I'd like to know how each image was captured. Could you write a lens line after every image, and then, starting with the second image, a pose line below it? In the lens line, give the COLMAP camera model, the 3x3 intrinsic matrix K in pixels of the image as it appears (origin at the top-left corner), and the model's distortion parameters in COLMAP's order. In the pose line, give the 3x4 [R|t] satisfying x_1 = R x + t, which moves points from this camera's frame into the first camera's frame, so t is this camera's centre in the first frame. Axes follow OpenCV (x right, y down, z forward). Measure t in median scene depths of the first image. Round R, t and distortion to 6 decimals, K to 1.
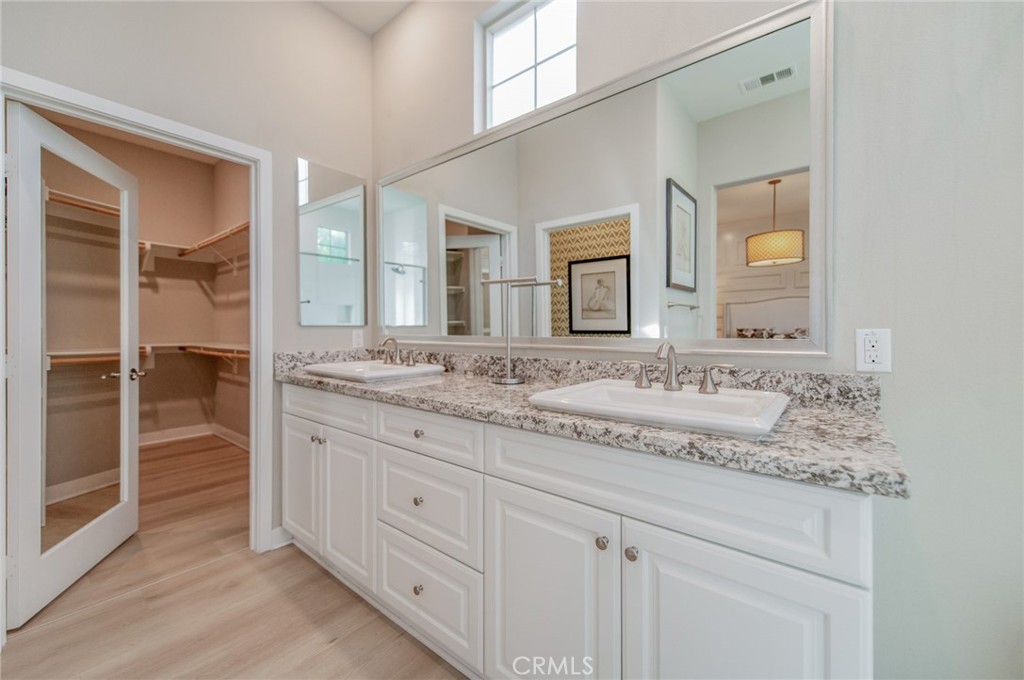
lens RADIAL K [[401.7, 0, 520.6], [0, 401.7, 331.6], [0, 0, 1]] dist [0.015196, -0.003952]
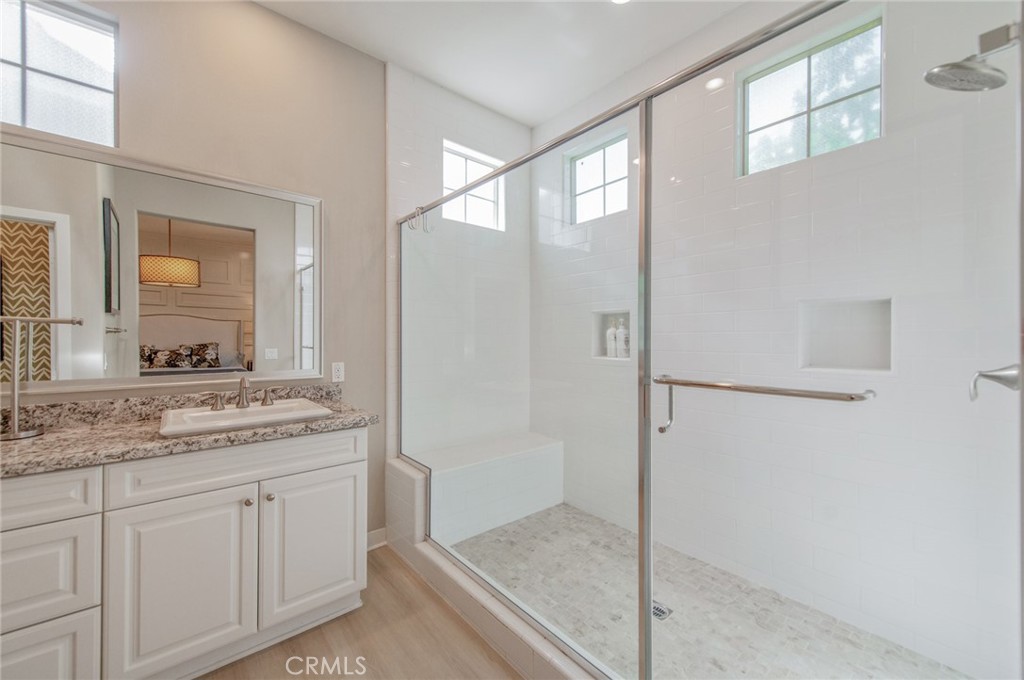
lens RADIAL K [[401.7, 0, 511.8], [0, 401.7, 338.7], [0, 0, 1]] dist [0.015196, -0.003952]
pose [[0.187092, 0.000312, 0.982342, -0.745726], [-0.002358, 0.999997, 0.000131, -0.094166], [-0.982340, -0.002341, 0.187092, -0.230127]]
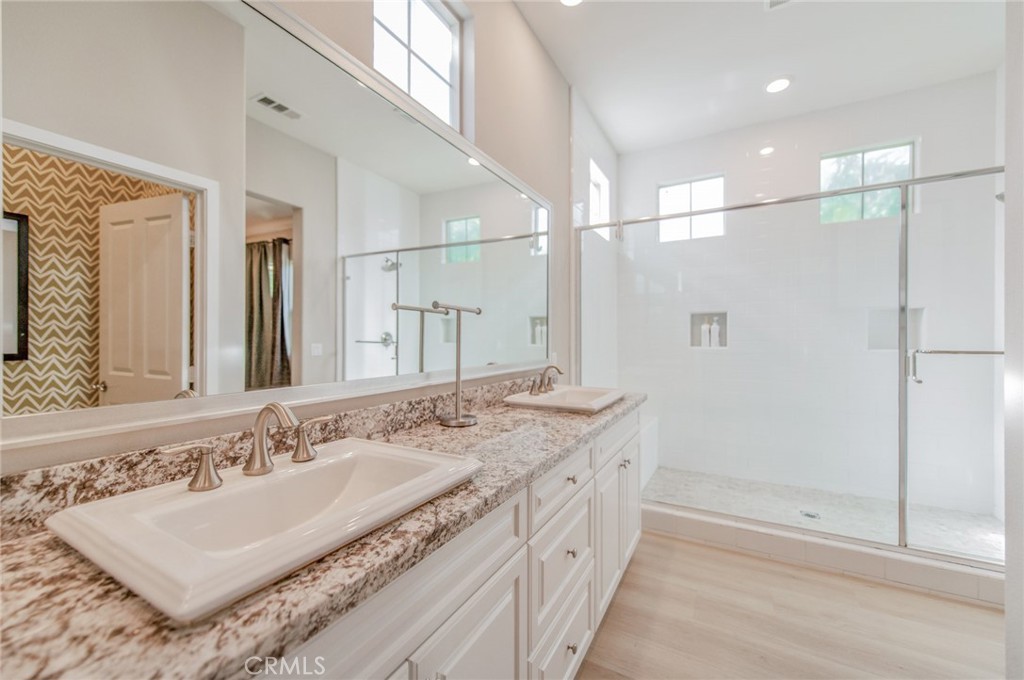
lens RADIAL K [[401.7, 0, 516.1], [0, 401.7, 338.9], [0, 0, 1]] dist [0.015196, -0.003952]
pose [[-0.171426, -0.006504, 0.985176, -0.999678], [-0.003747, 0.999975, 0.005949, -0.071217], [-0.985190, -0.002671, -0.171446, 1.107345]]
